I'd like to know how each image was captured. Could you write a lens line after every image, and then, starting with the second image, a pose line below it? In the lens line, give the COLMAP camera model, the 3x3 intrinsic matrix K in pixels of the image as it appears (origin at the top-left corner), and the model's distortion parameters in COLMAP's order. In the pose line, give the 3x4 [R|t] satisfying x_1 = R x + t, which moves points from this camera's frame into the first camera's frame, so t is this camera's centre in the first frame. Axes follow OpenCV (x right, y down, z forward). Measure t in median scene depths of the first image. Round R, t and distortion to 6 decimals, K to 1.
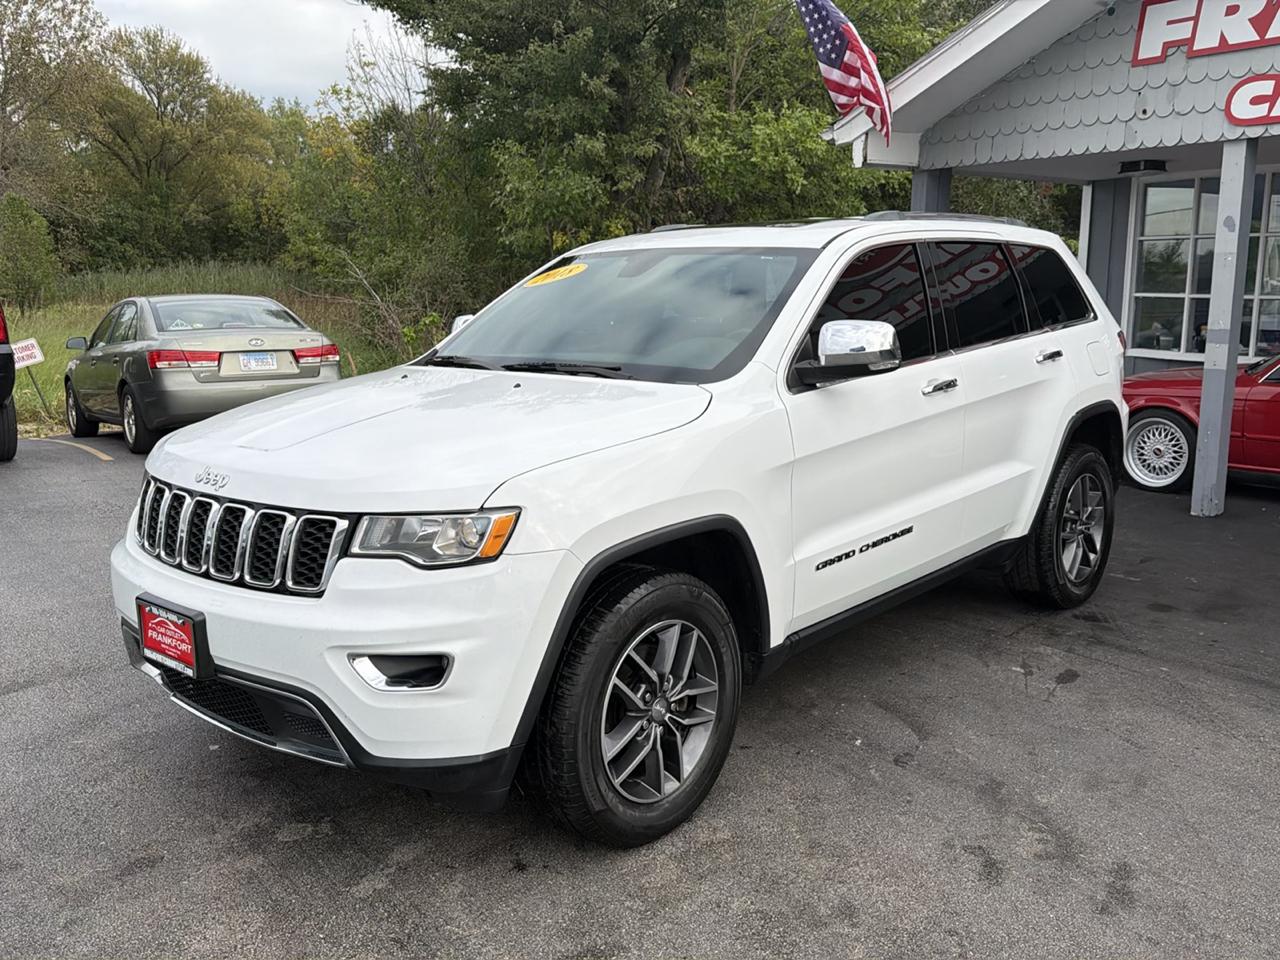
lens RADIAL K [[1154.2, 0, 636.7], [0, 1154.2, 474.1], [0, 0, 1]] dist [0.122448, -0.231425]
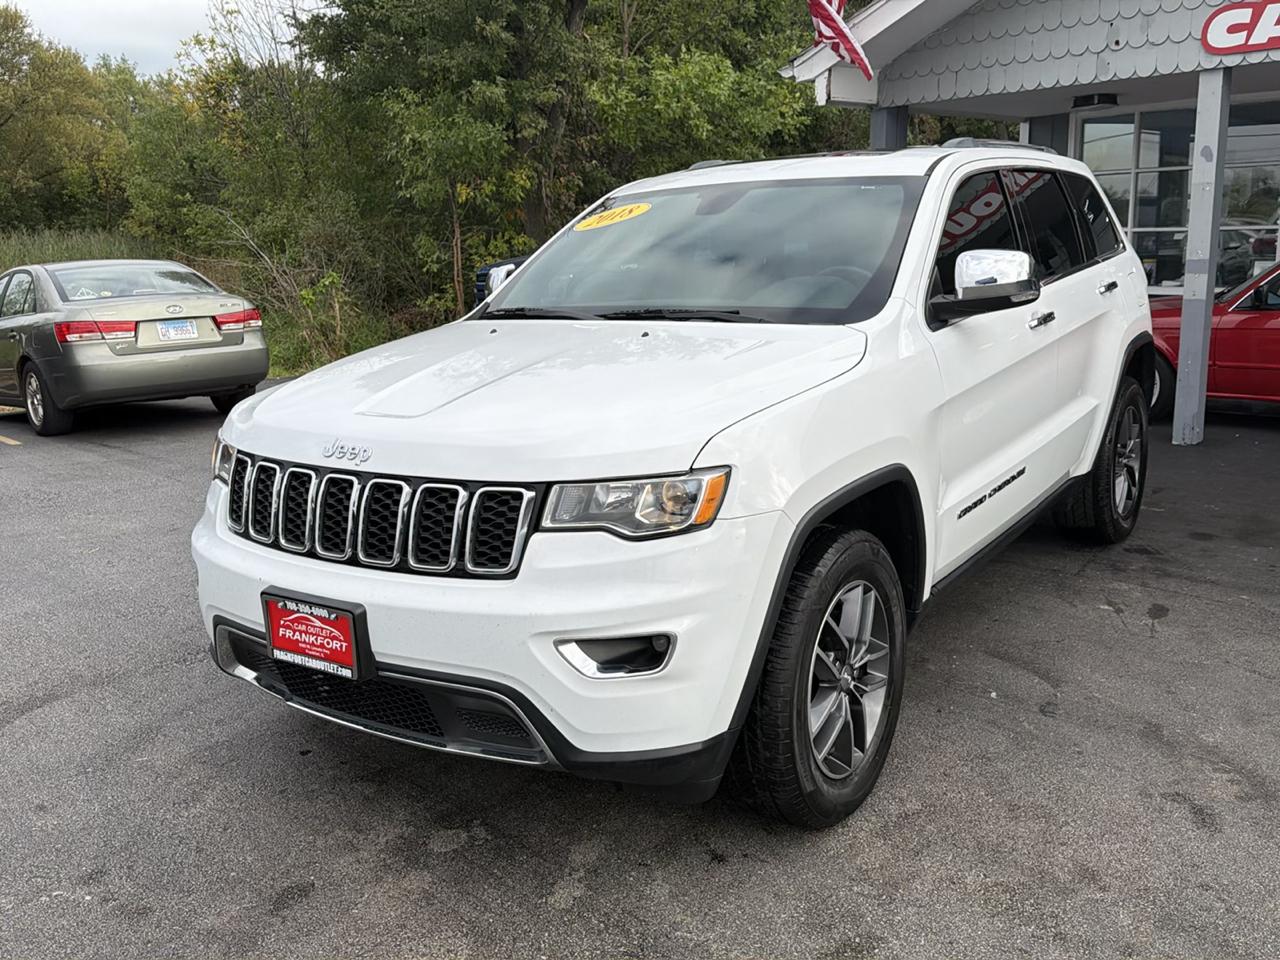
lens RADIAL K [[1158.7, 0, 637.3], [0, 1158.7, 475.6], [0, 0, 1]] dist [0.091258, -0.168291]
pose [[0.991756, -0.052985, 0.116671, -0.153629], [0.048636, 0.998023, 0.039808, -0.001640], [-0.118550, -0.033806, 0.992372, 0.065771]]
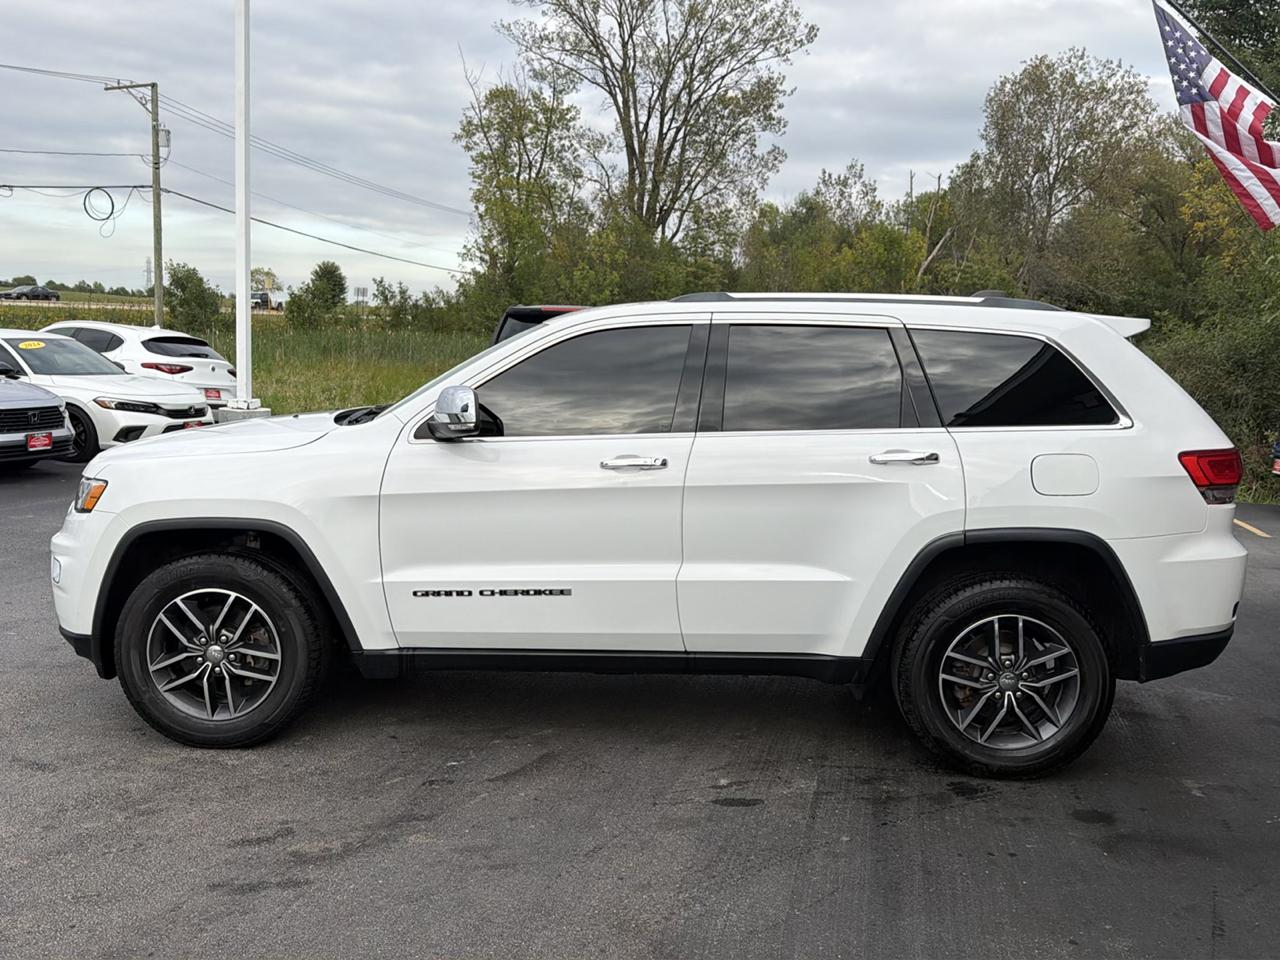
lens RADIAL K [[1149.2, 0, 640.0], [0, 1149.2, 480.0], [0, 0, 1]] dist [0.151456, -0.307347]
pose [[0.637818, 0.121701, -0.760511, 0.844285], [-0.165913, 0.985964, 0.018633, -0.065845], [0.752105, 0.114295, 0.649057, 0.290838]]
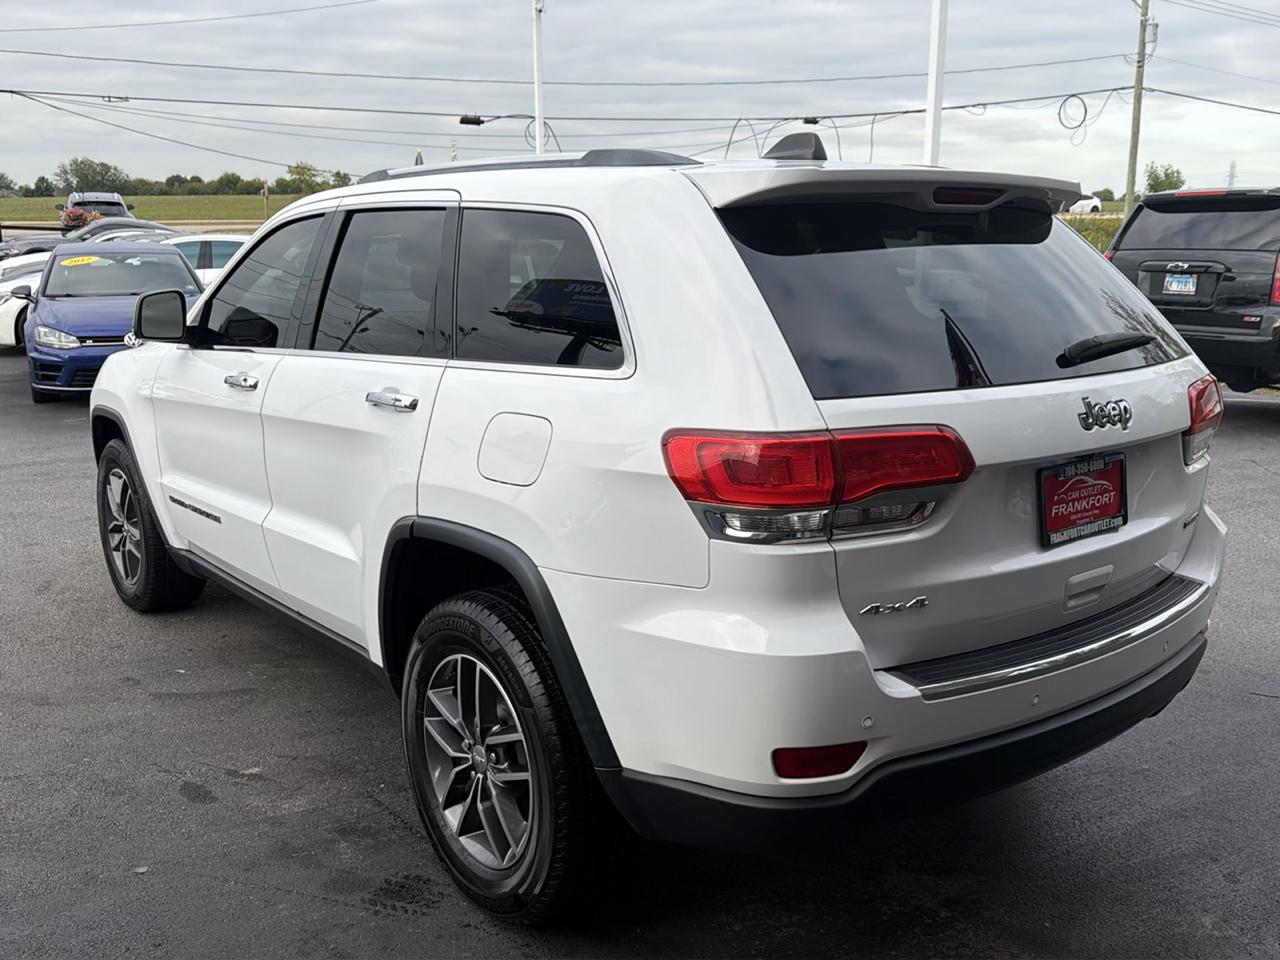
lens RADIAL K [[1158.7, 0, 637.3], [0, 1158.7, 475.6], [0, 0, 1]] dist [0.091258, -0.168291]
pose [[-0.175722, 0.209830, -0.961818, 0.871644], [-0.162338, 0.957468, 0.238540, -0.216608], [0.970962, 0.198056, -0.134185, 1.162978]]
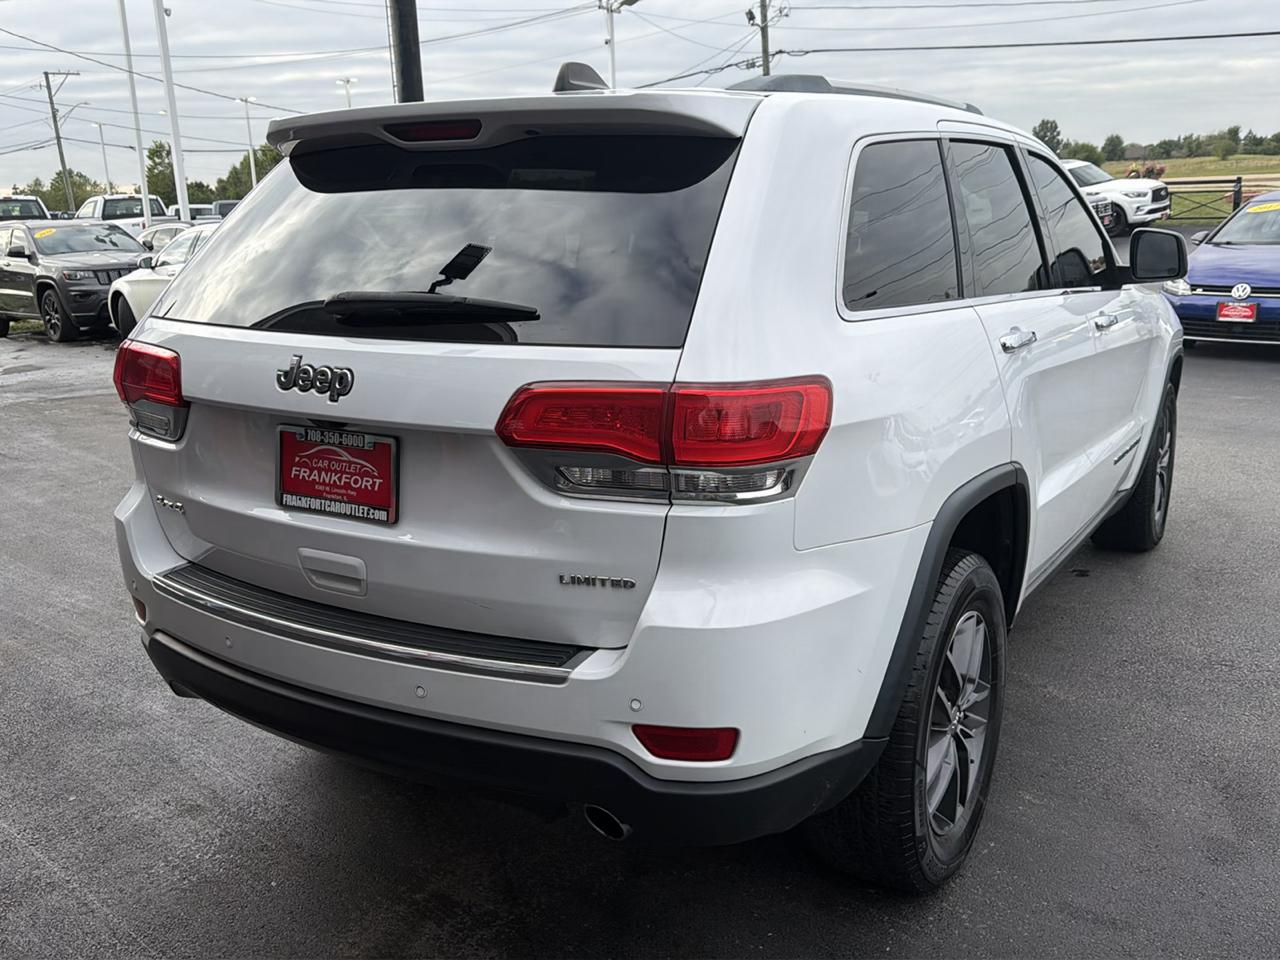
lens RADIAL K [[1169.7, 0, 640.0], [0, 1169.7, 480.0], [0, 0, 1]] dist [0.049893, -0.081669]
pose [[-0.981785, 0.072073, -0.175797, 0.344616], [-0.002740, 0.919791, 0.392399, -0.290019], [0.189978, 0.385733, -0.902839, 1.691478]]
